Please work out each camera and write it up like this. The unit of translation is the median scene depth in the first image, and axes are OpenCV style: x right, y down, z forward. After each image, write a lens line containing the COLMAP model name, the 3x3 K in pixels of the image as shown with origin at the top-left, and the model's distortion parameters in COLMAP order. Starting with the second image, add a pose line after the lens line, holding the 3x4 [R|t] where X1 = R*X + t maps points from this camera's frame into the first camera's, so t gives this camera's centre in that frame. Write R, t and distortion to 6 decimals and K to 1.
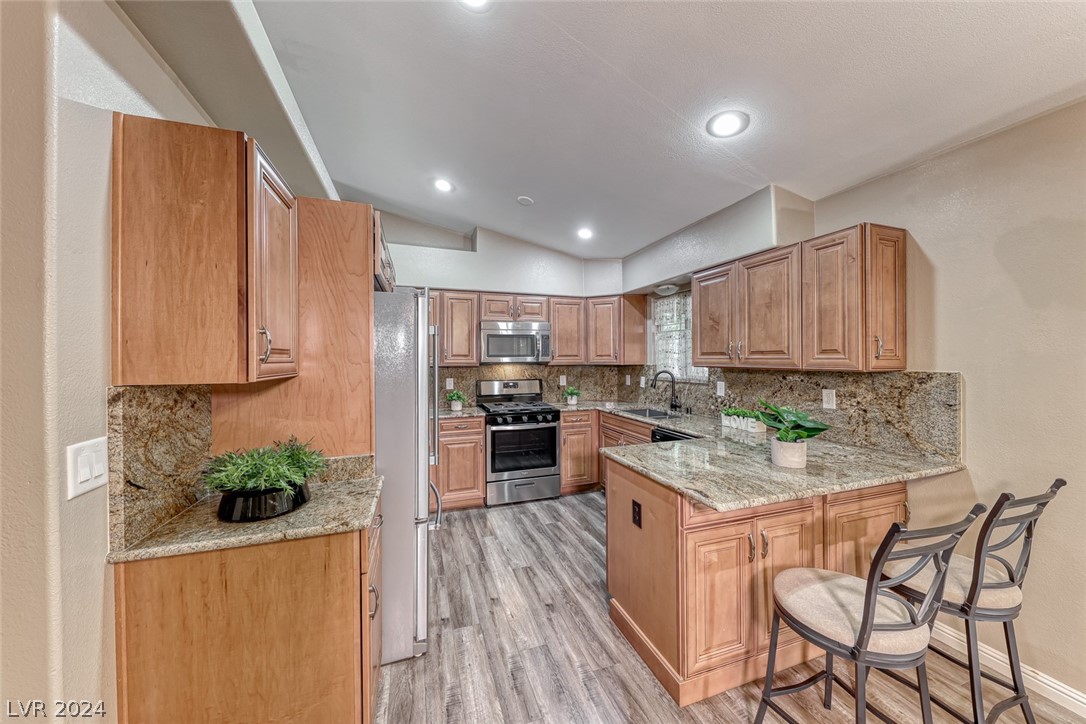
lens RADIAL K [[375.6, 0, 548.6], [0, 375.6, 358.9], [0, 0, 1]] dist [0.007319, -0.002426]
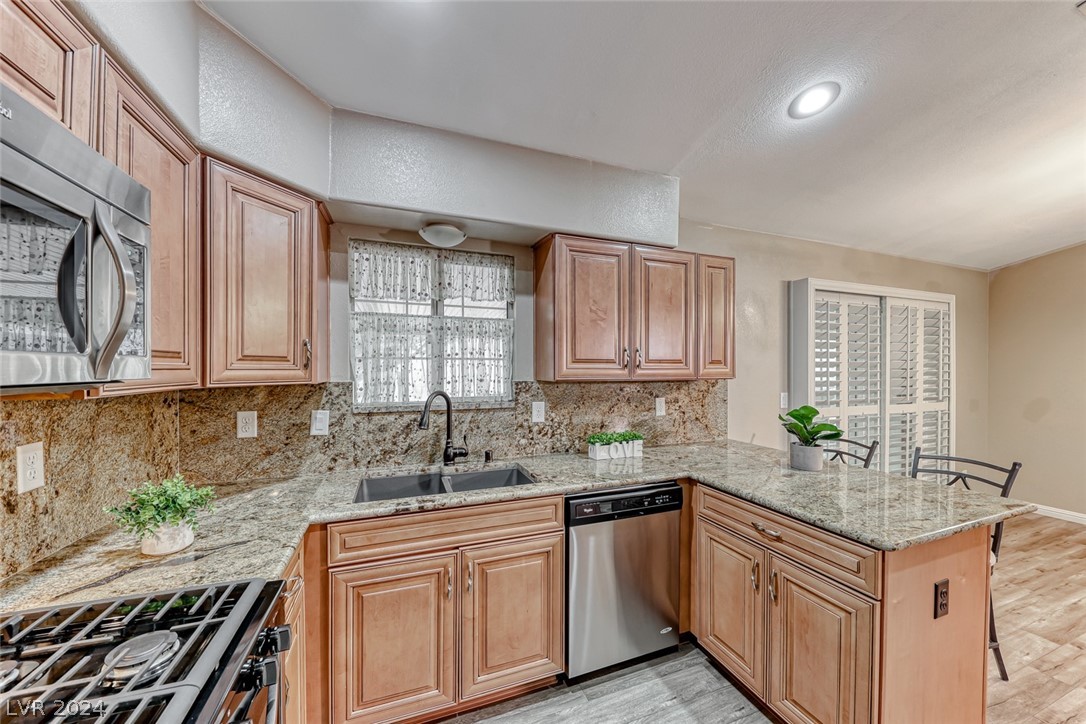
lens RADIAL K [[382.8, 0, 543.3], [0, 382.8, 375.0], [0, 0, 1]] dist [-0.009657, -0.000652]
pose [[-0.004372, -0.015231, 0.999874, -0.329013], [-0.000263, 0.999884, 0.015230, 0.000877], [-0.999990, -0.000196, -0.004375, 1.325408]]
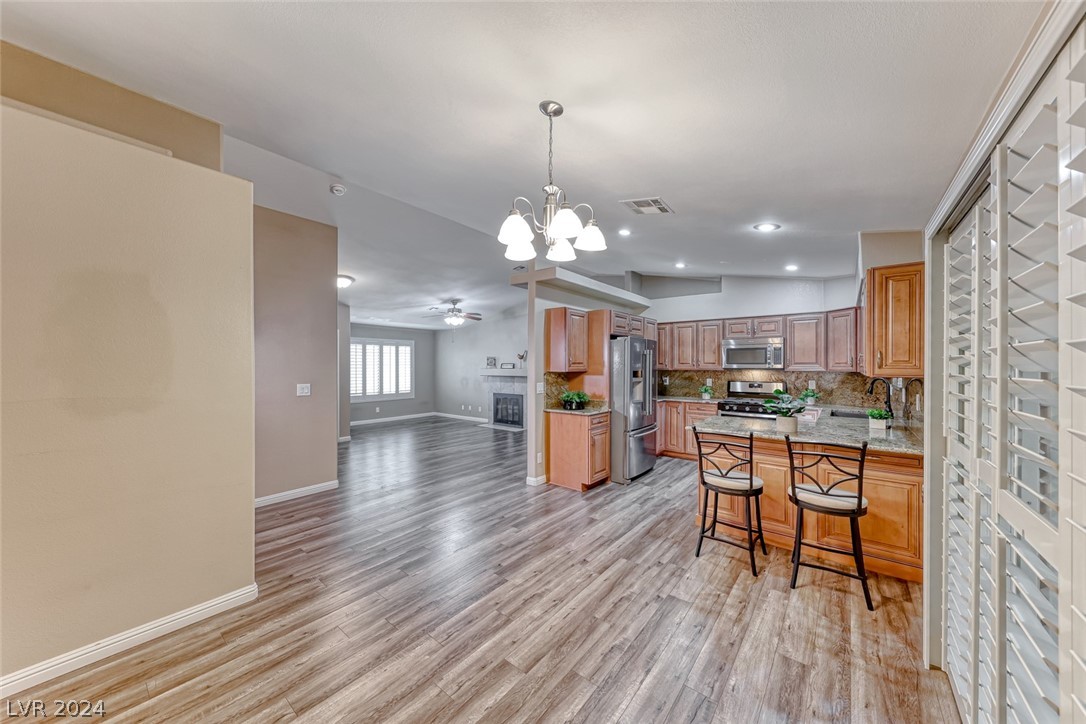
lens RADIAL K [[375.6, 0, 544.6], [0, 375.6, 365.1], [0, 0, 1]] dist [0.007319, -0.002426]
pose [[0.534607, 0.002541, -0.845097, 1.110404], [-0.002101, 0.999996, 0.001678, -0.005835], [0.845098, 0.000878, 0.534611, -0.588342]]
